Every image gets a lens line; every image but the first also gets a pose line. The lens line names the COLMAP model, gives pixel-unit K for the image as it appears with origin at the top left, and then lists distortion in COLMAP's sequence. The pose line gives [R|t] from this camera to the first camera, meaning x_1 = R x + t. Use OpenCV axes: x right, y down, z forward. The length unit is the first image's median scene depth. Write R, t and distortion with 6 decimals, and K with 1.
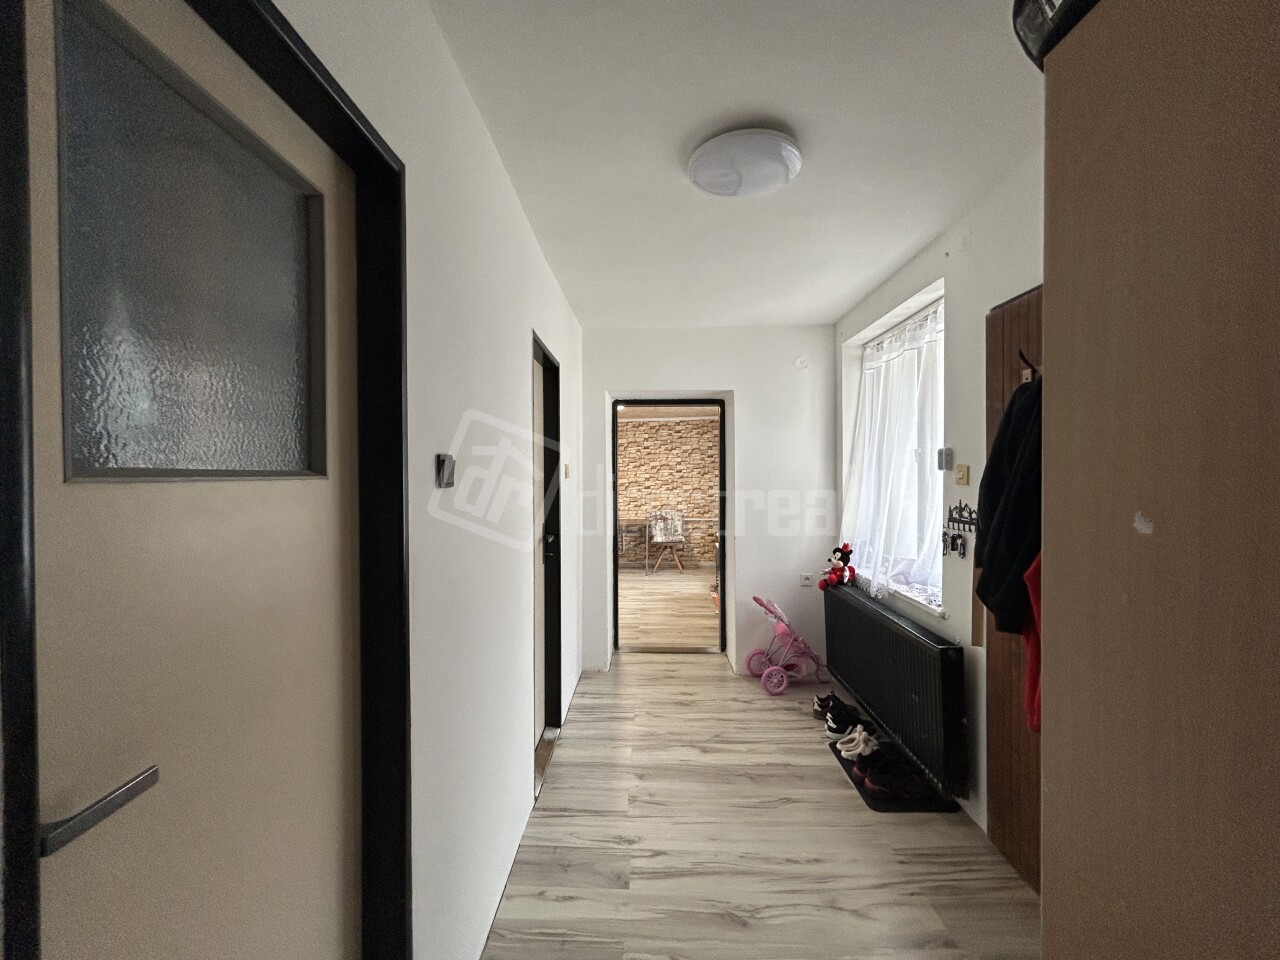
lens RADIAL K [[519.6, 0, 641.5], [0, 519.6, 480.5], [0, 0, 1]] dist [-0.000016, 0.000037]
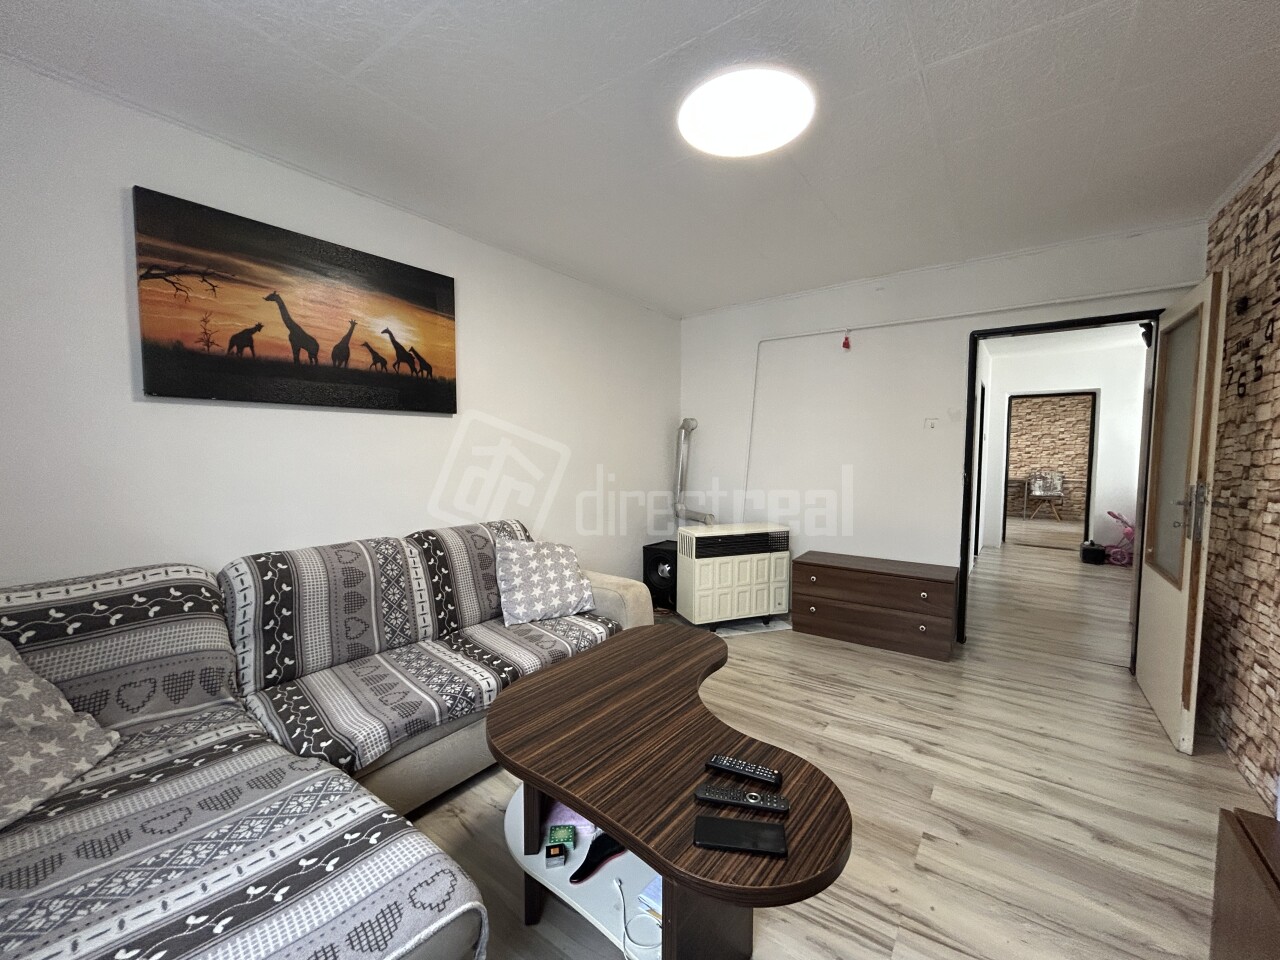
lens RADIAL K [[519.6, 0, 641.5], [0, 519.6, 480.5], [0, 0, 1]] dist [-0.000016, 0.000037]
pose [[0.814527, 0.040480, -0.578711, -0.020211], [-0.010618, 0.998436, 0.054896, 0.022382], [0.580028, -0.038569, 0.813683, -0.569301]]
